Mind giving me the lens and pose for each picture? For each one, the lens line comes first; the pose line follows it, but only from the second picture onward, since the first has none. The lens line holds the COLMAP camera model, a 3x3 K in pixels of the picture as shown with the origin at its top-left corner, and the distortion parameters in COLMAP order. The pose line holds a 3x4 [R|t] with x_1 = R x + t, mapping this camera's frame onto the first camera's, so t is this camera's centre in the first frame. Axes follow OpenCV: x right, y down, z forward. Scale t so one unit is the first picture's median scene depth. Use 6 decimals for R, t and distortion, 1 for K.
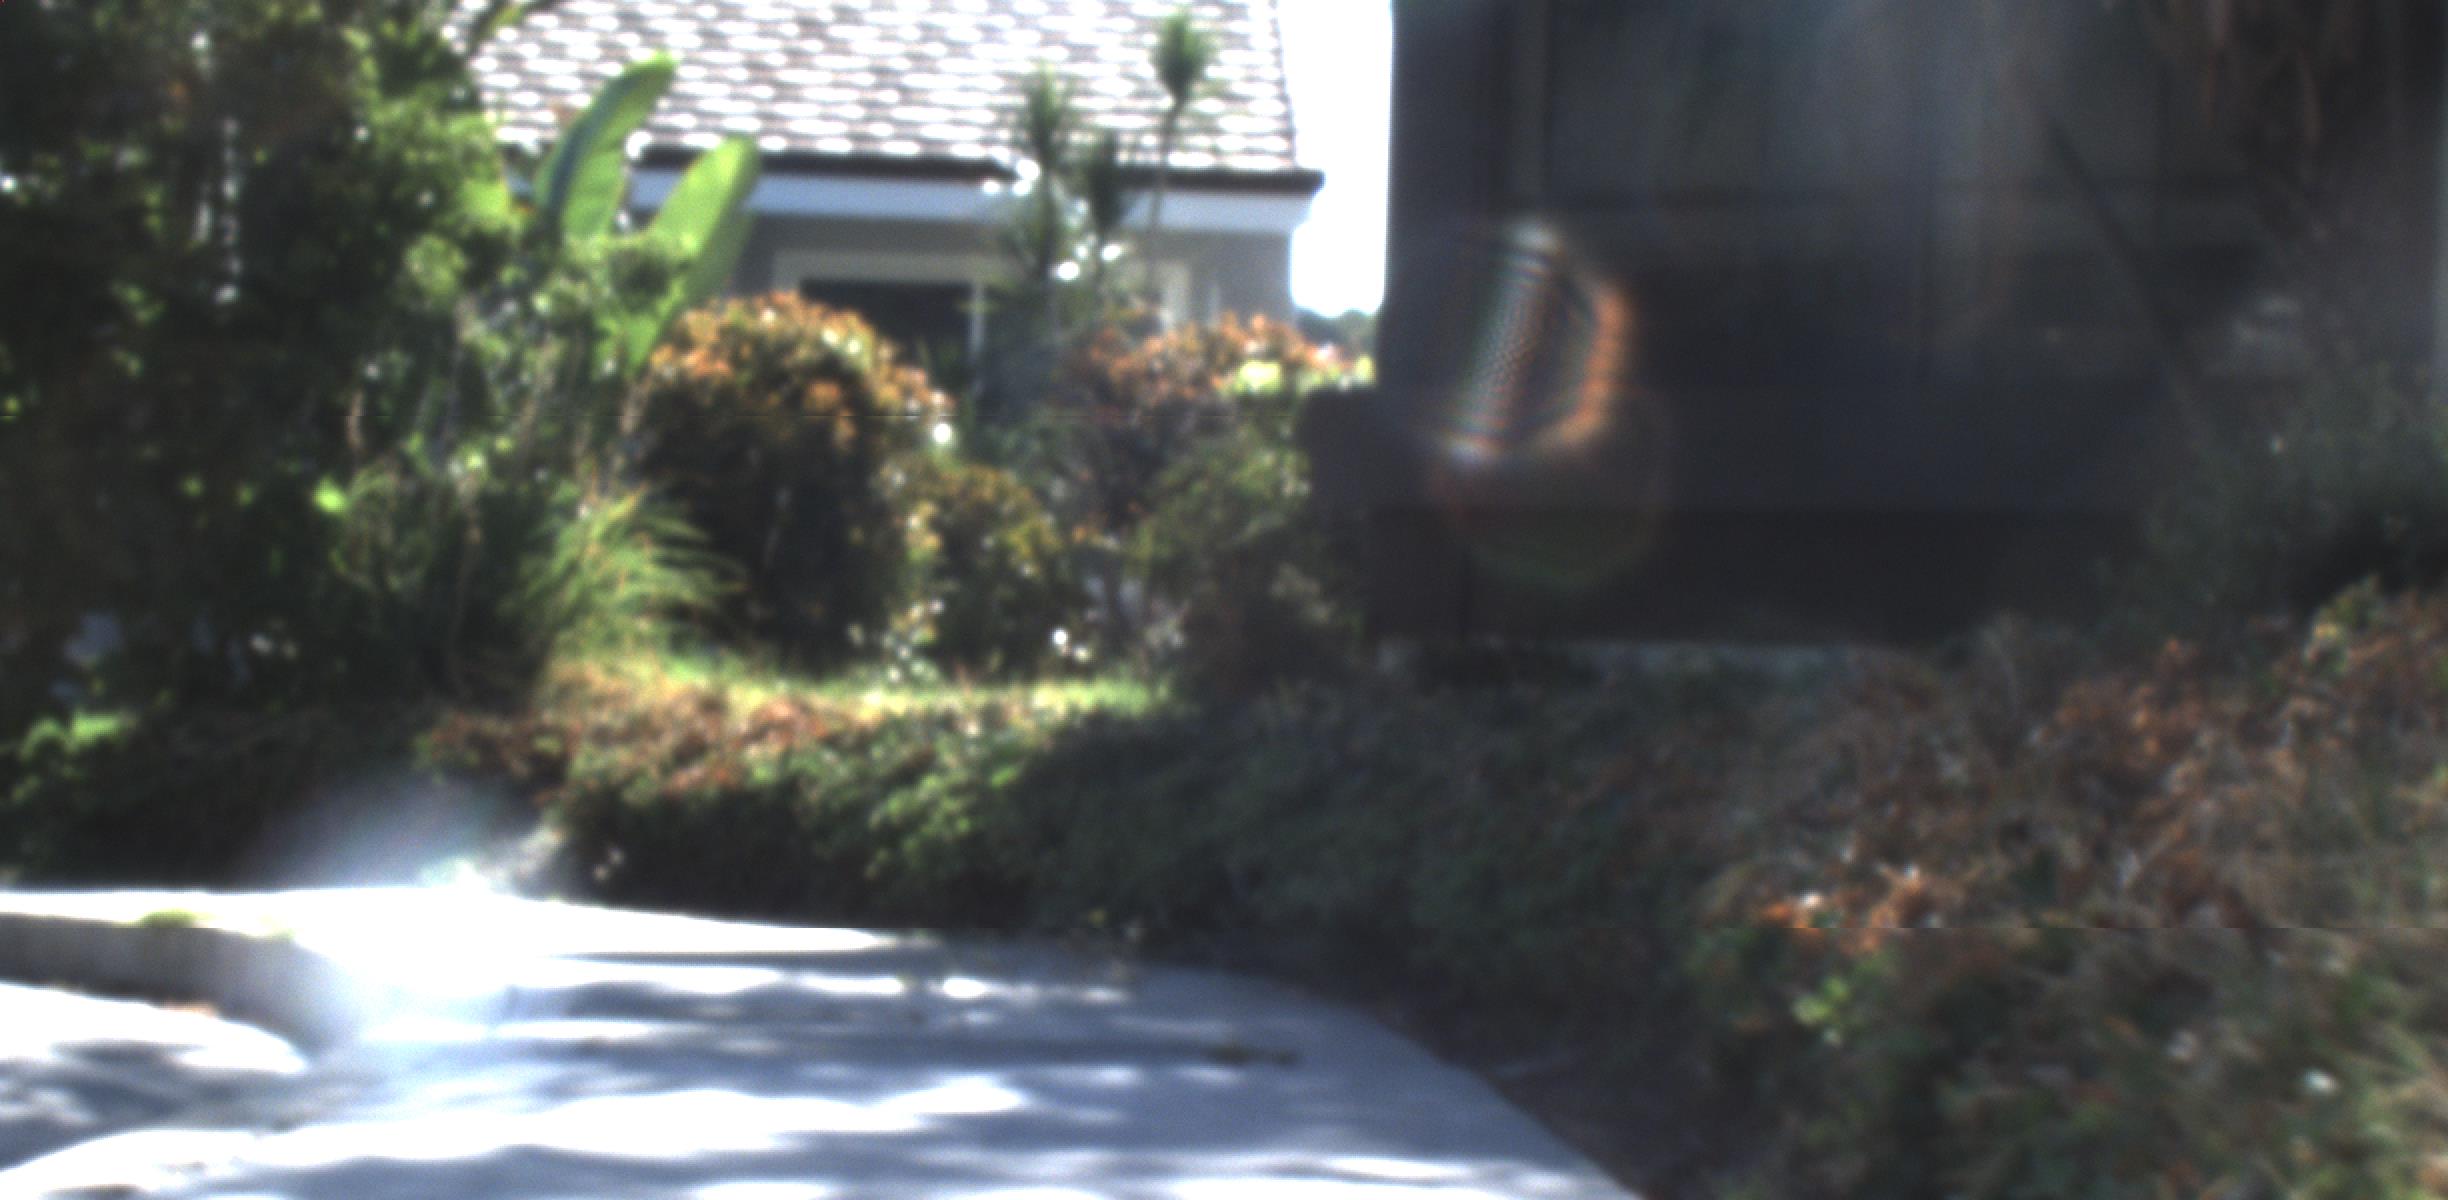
lens RADIAL K [[13166.0, 0, 1203.2], [0, 13166.0, 591.2], [0, 0, 1]] dist [0.798010, 0.000000]
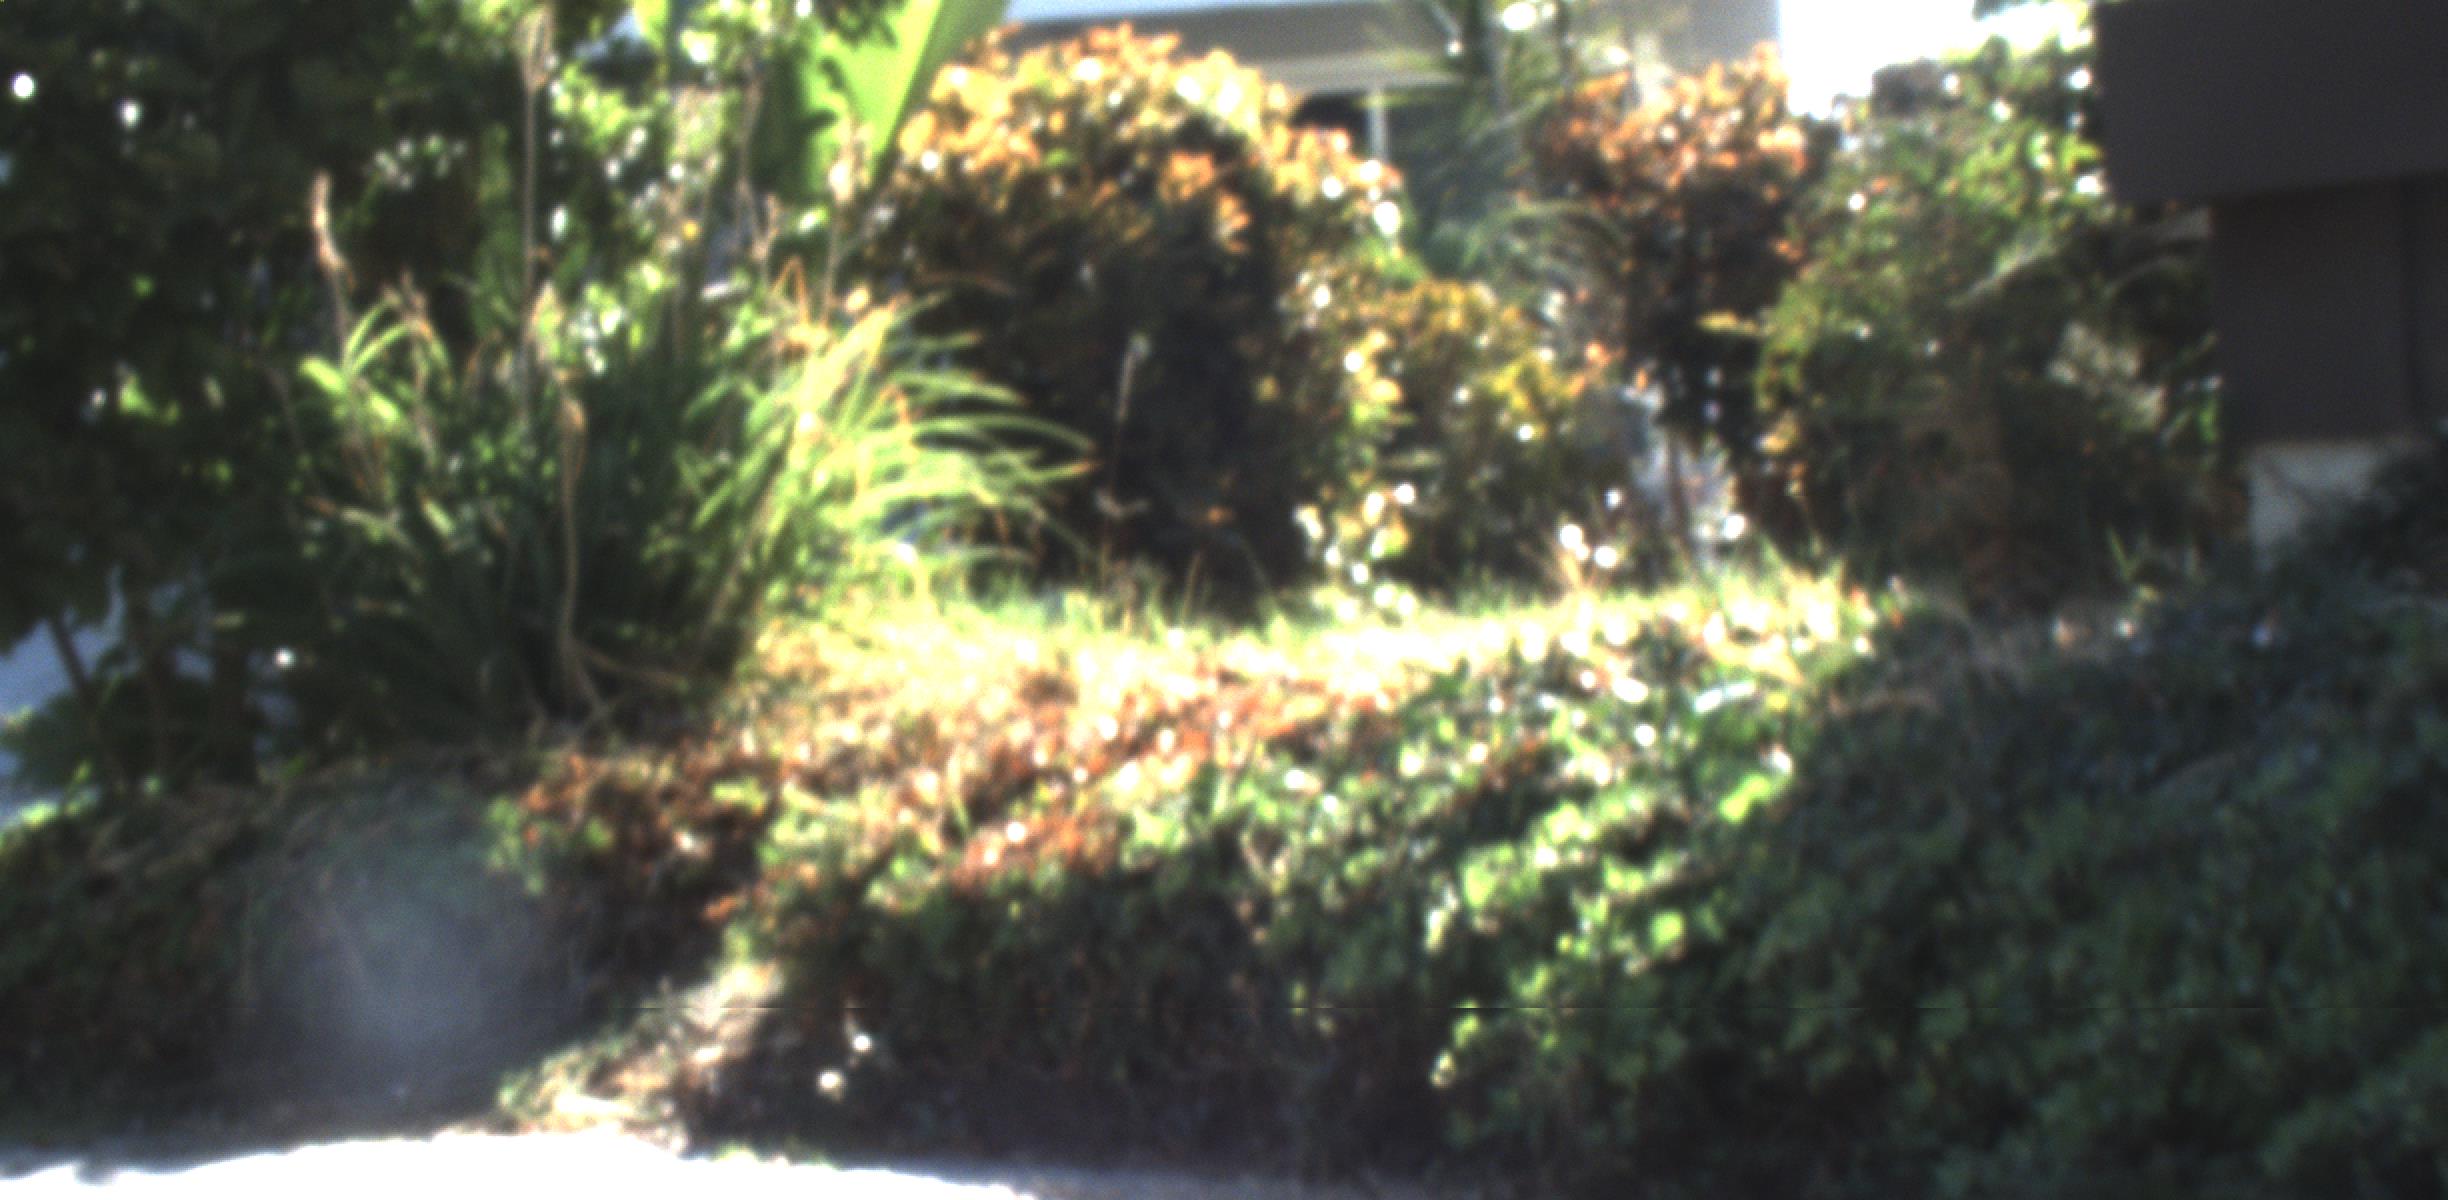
lens RADIAL K [[13166.0, 0, 1229.3], [0, 13166.0, 598.3], [0, 0, 1]] dist [0.798010, 0.000000]
pose [[0.994610, -0.100239, -0.026524, -0.014991], [0.100355, 0.994947, 0.003104, 0.003971], [0.026079, -0.005749, 0.999643, 0.454121]]
